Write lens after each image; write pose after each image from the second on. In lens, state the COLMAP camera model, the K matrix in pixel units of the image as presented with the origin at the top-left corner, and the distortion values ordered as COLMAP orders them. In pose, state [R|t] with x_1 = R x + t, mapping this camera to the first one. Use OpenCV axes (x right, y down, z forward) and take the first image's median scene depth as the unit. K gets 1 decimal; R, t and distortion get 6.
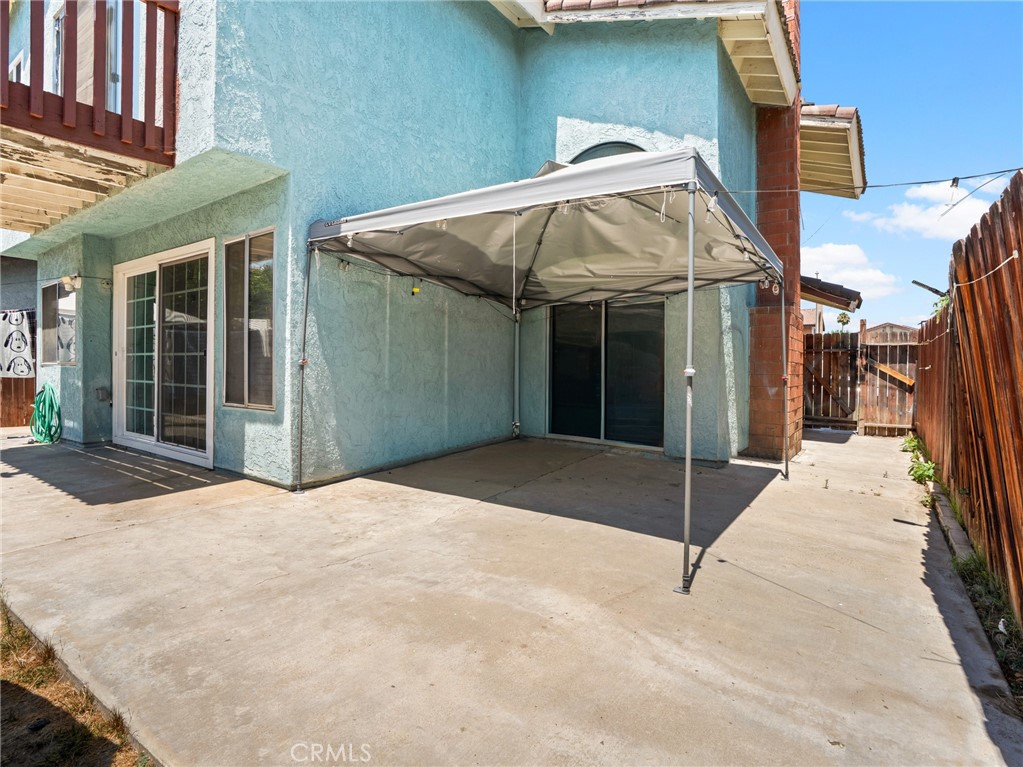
lens RADIAL K [[539.4, 0, 514.1], [0, 539.4, 377.7], [0, 0, 1]] dist [-0.057117, 0.010545]
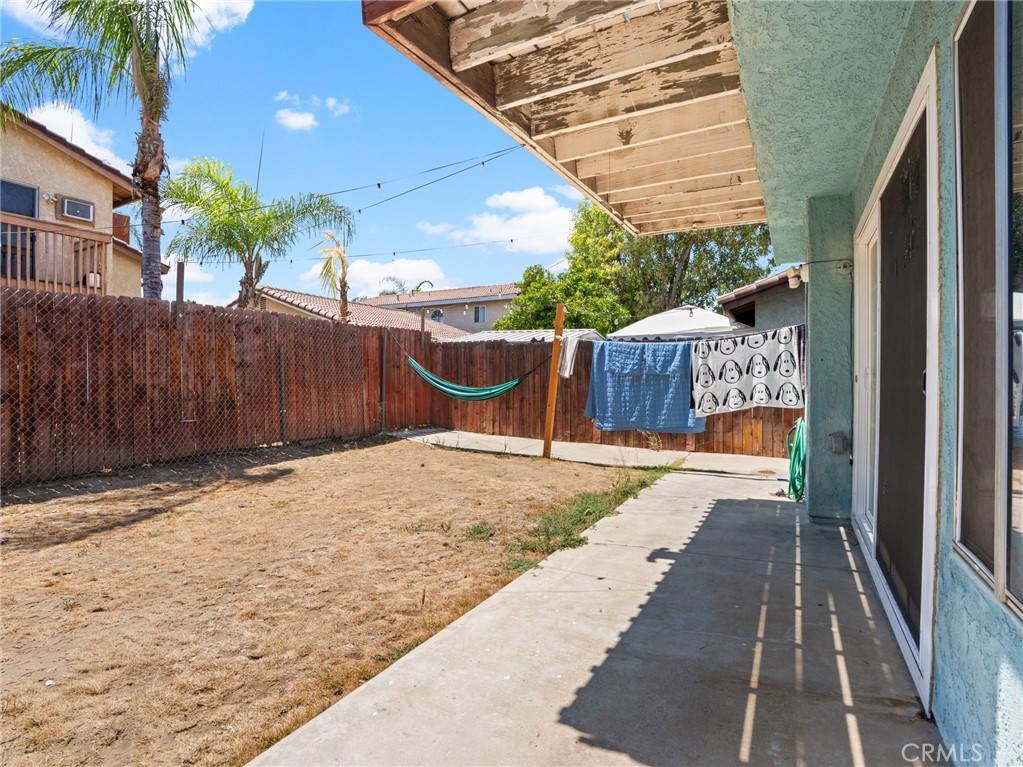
lens RADIAL K [[539.4, 0, 513.8], [0, 539.4, 384.4], [0, 0, 1]] dist [-0.057117, 0.010545]
pose [[0.124308, -0.001512, -0.992243, -0.204664], [-0.019417, 0.999804, -0.003956, -0.029410], [0.992054, 0.019758, 0.124254, 0.531571]]
